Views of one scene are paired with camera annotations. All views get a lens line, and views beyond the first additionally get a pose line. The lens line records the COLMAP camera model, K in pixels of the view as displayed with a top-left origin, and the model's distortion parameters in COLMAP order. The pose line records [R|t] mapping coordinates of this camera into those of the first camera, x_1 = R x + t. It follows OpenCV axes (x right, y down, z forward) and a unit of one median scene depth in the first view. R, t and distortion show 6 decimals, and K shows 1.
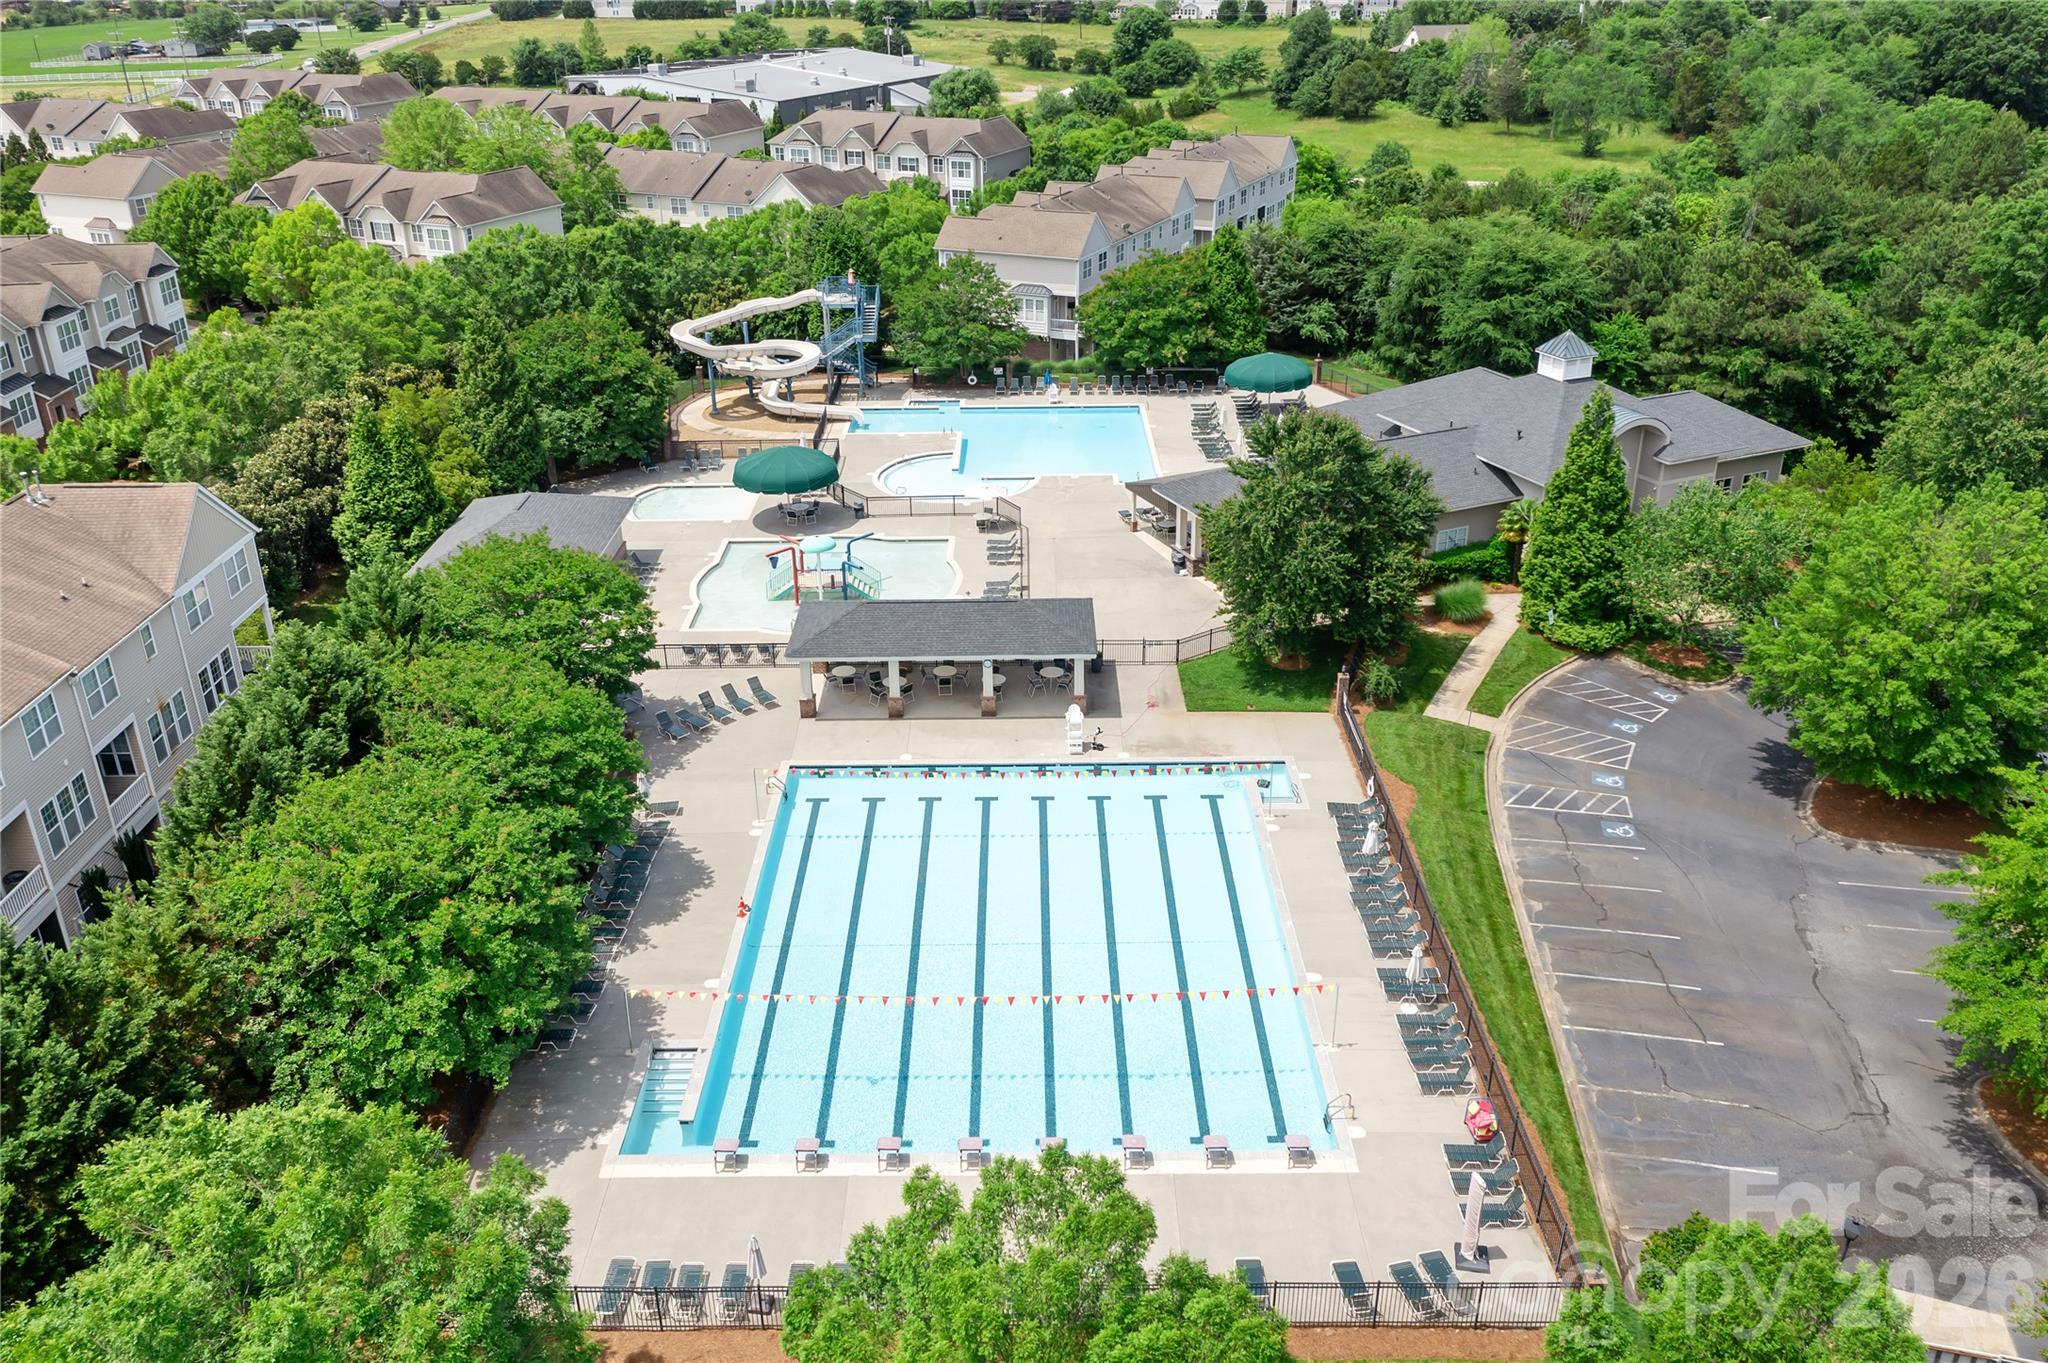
lens RADIAL K [[1663.5, 0, 1019.7], [0, 1663.5, 677.9], [0, 0, 1]] dist [-0.002752, 0.008683]
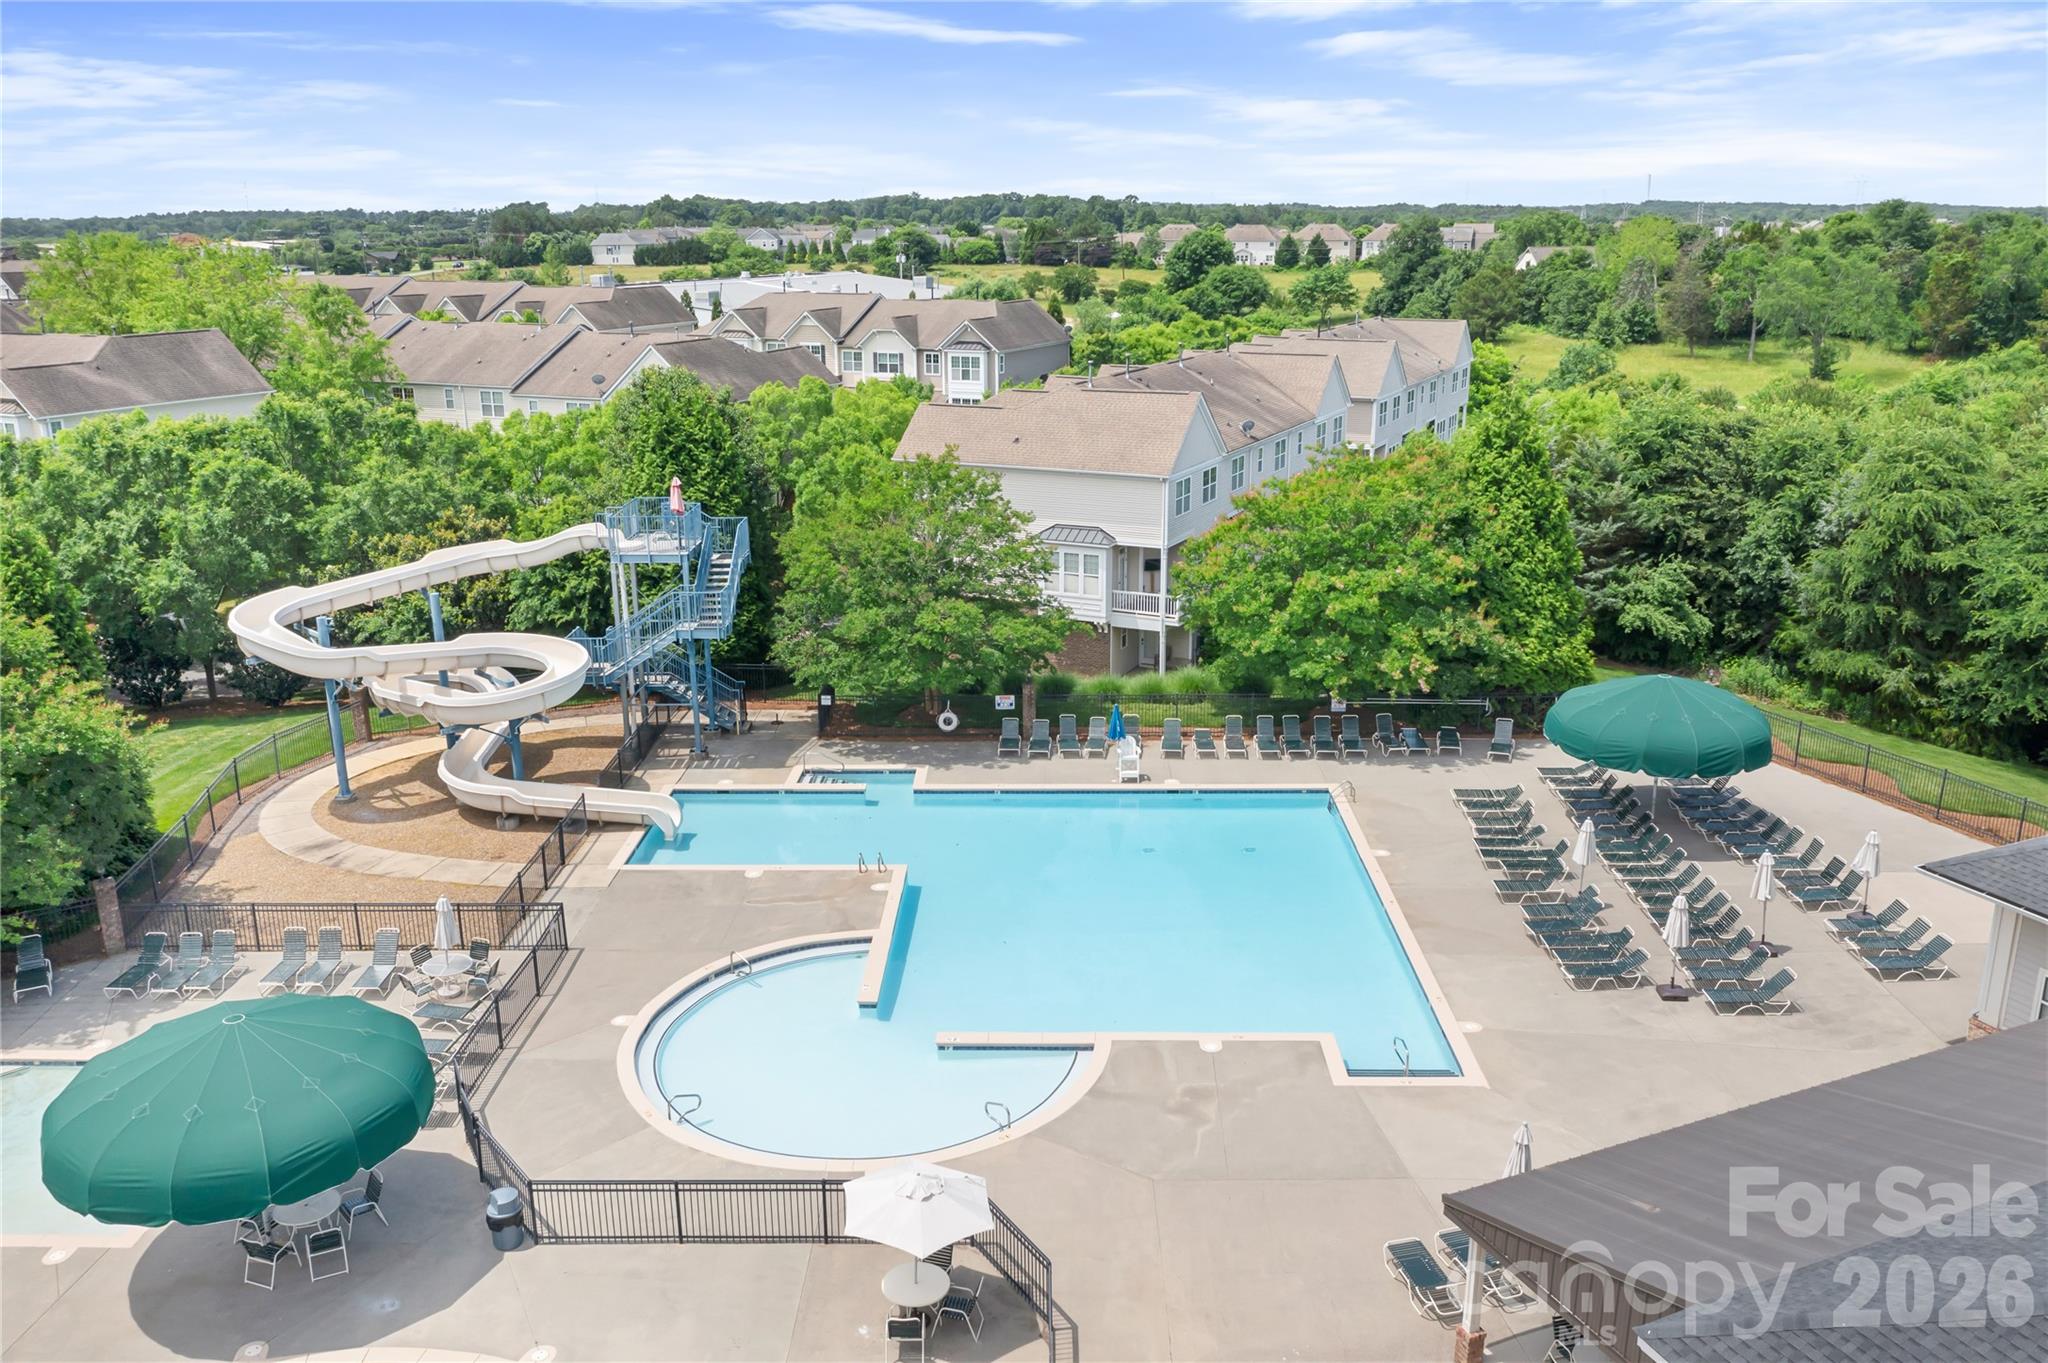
lens RADIAL K [[1663.5, 0, 1027.0], [0, 1663.5, 683.3], [0, 0, 1]] dist [-0.002752, 0.008683]
pose [[0.999864, 0.008057, -0.014414, -0.000295], [-0.010191, 0.987899, -0.154762, -0.115232], [0.012993, 0.154888, 0.987847, 0.531625]]
